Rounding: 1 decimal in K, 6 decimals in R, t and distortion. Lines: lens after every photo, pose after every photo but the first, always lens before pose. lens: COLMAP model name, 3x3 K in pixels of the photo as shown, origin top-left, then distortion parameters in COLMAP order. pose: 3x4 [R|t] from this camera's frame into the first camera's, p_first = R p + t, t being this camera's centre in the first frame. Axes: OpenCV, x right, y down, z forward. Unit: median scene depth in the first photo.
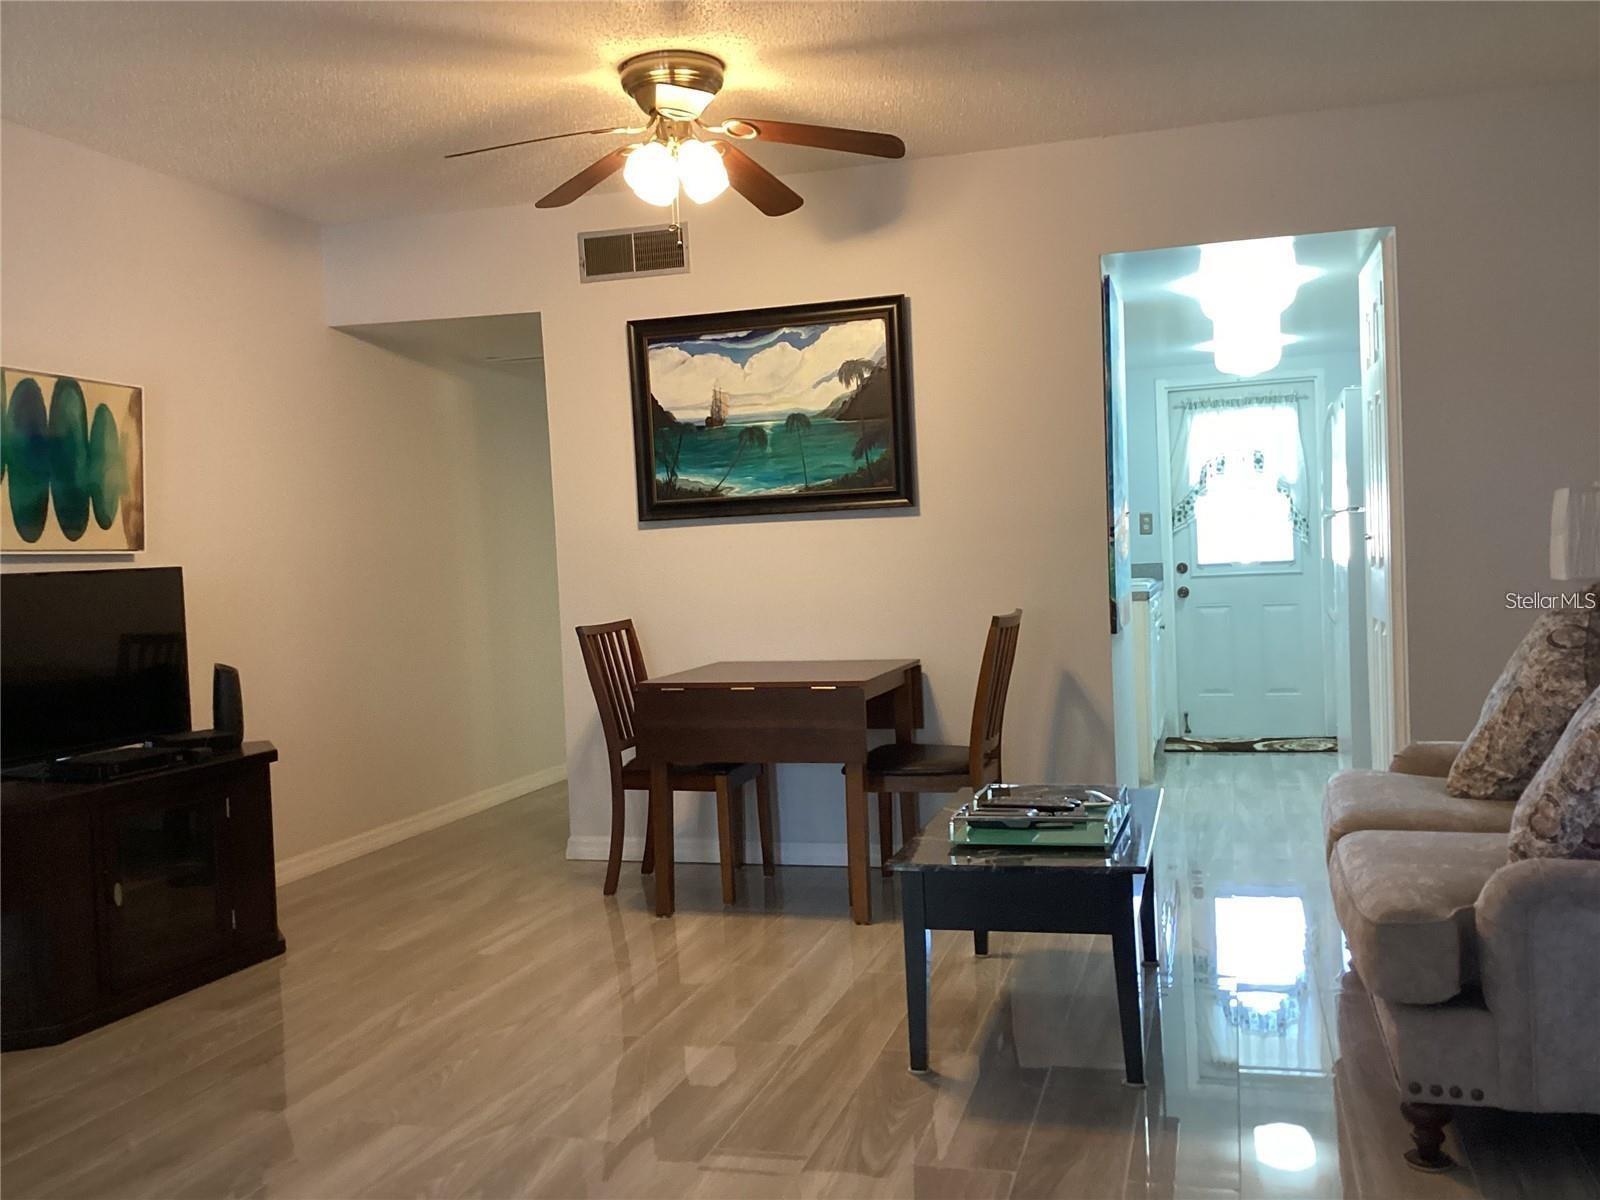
lens RADIAL K [[1454.7, 0, 801.8], [0, 1454.7, 602.8], [0, 0, 1]] dist [0.124256, -0.236650]
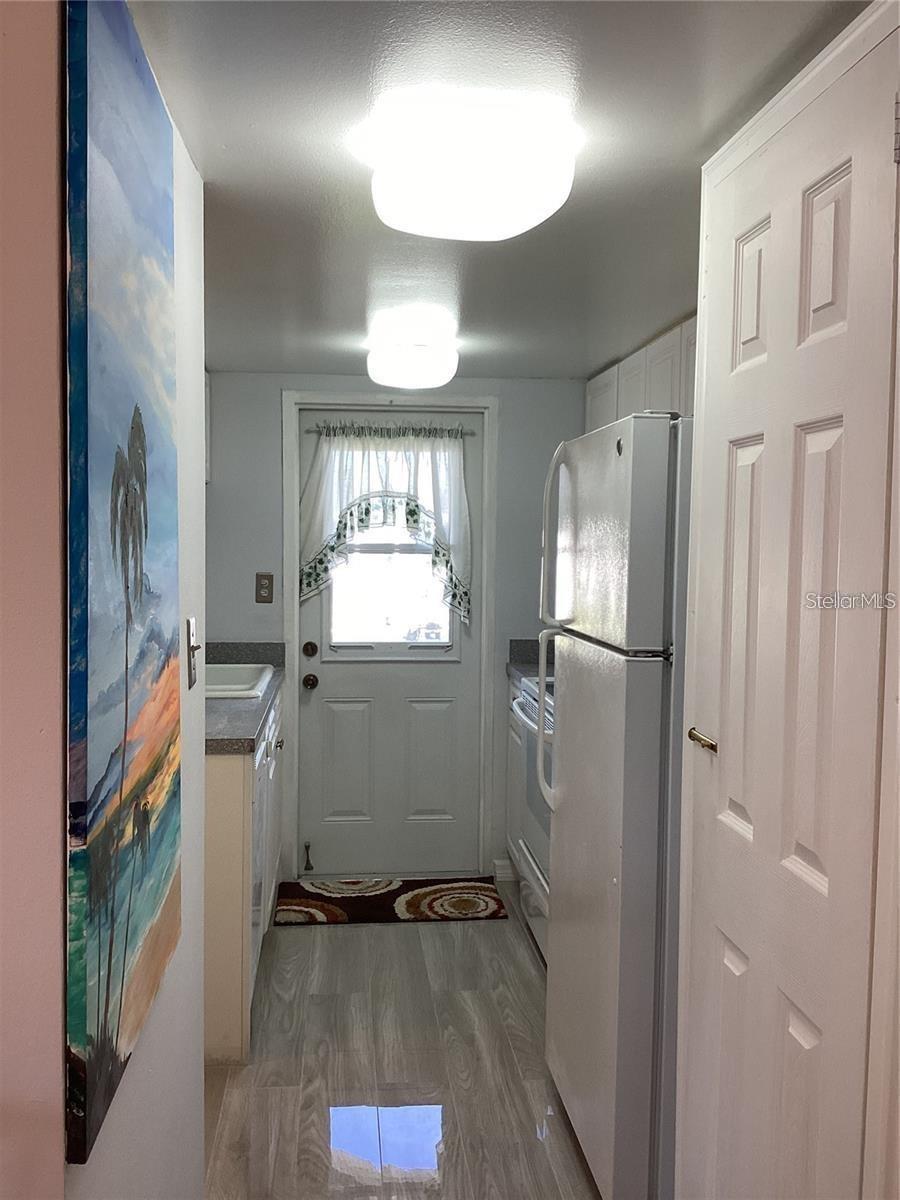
lens RADIAL K [[1091.0, 0, 443.7], [0, 1091.0, 598.5], [0, 0, 1]] dist [0.124256, -0.236650]
pose [[0.928852, 0.031040, 0.369147, 0.118433], [-0.036818, 0.999285, 0.008616, -0.057195], [-0.368616, -0.021595, 0.929331, 0.466024]]
